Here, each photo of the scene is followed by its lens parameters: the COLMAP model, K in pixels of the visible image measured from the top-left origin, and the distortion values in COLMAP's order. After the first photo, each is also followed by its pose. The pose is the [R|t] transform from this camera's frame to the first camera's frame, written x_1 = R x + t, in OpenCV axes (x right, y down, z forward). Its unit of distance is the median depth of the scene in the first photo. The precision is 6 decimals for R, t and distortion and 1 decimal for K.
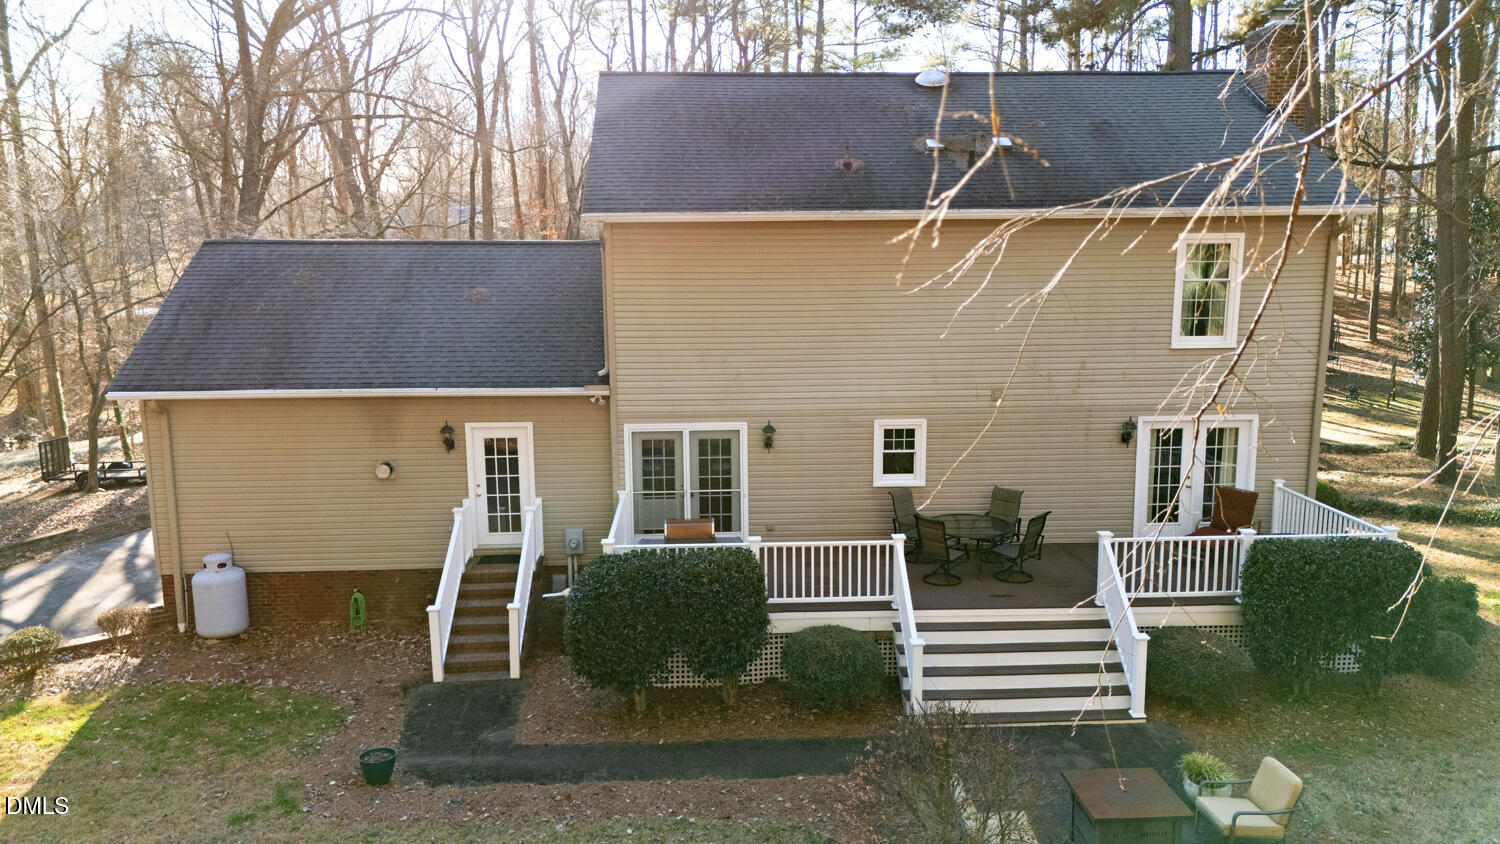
lens RADIAL K [[1128.4, 0, 750.0], [0, 1128.4, 422.0], [0, 0, 1]] dist [0.011254, 0.000085]
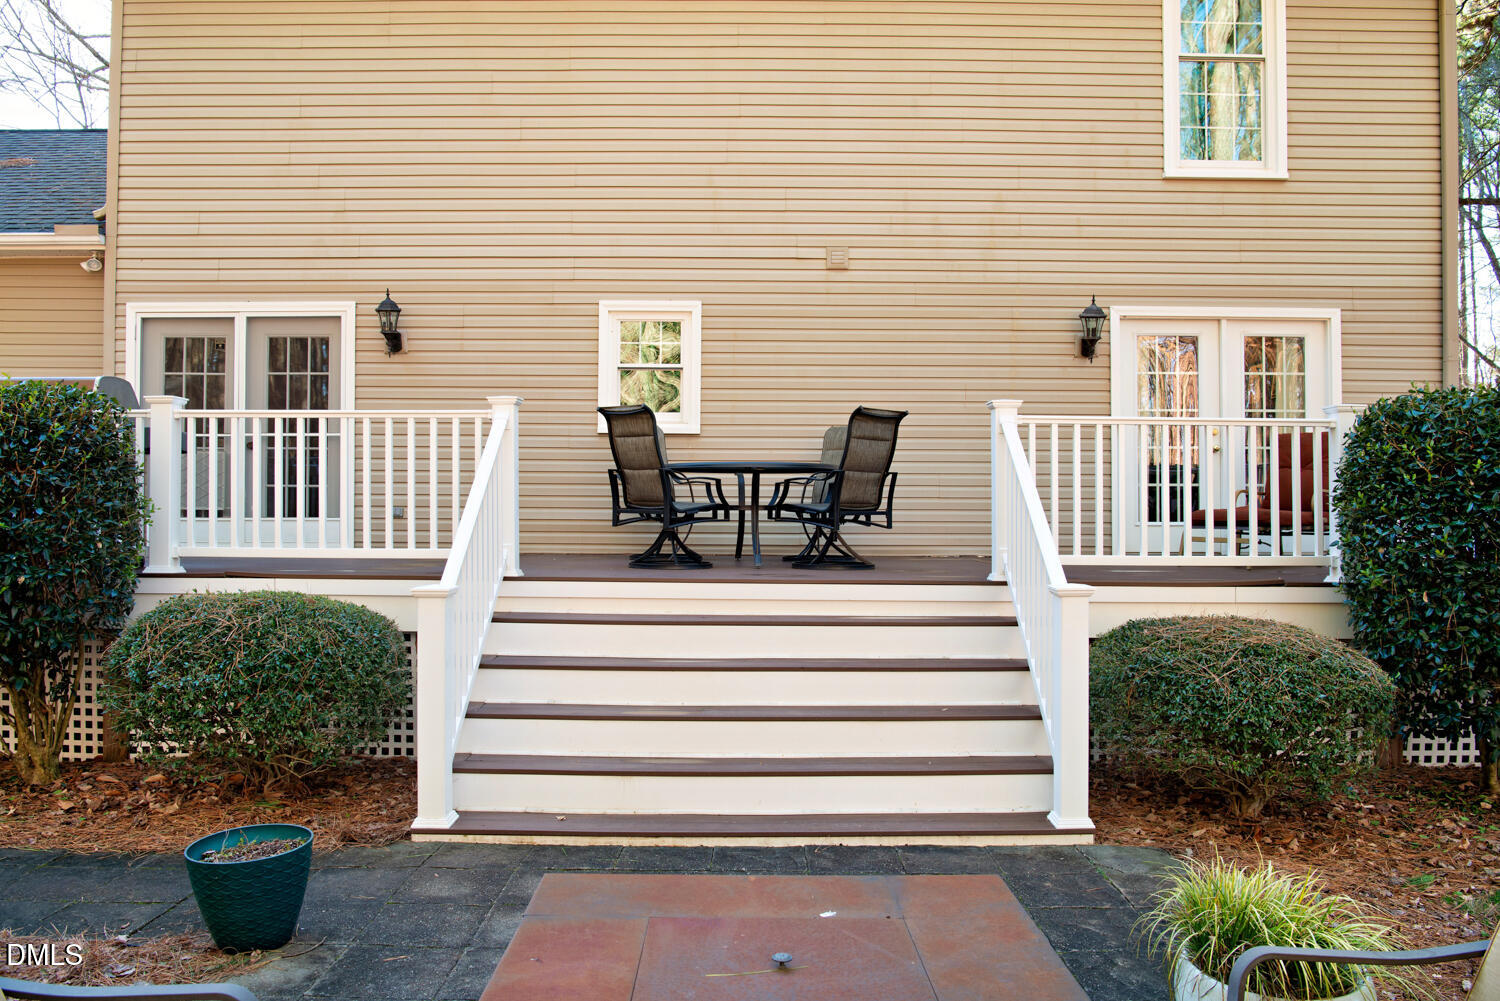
lens RADIAL K [[1134.4, 0, 750.0], [0, 1134.4, 500.5], [0, 0, 1]] dist [-0.038493, 0.000216]
pose [[0.999090, 0.008021, -0.041888, 0.207835], [-0.014537, 0.987388, -0.157649, 0.175639], [0.040096, 0.158114, 0.986606, 0.513197]]
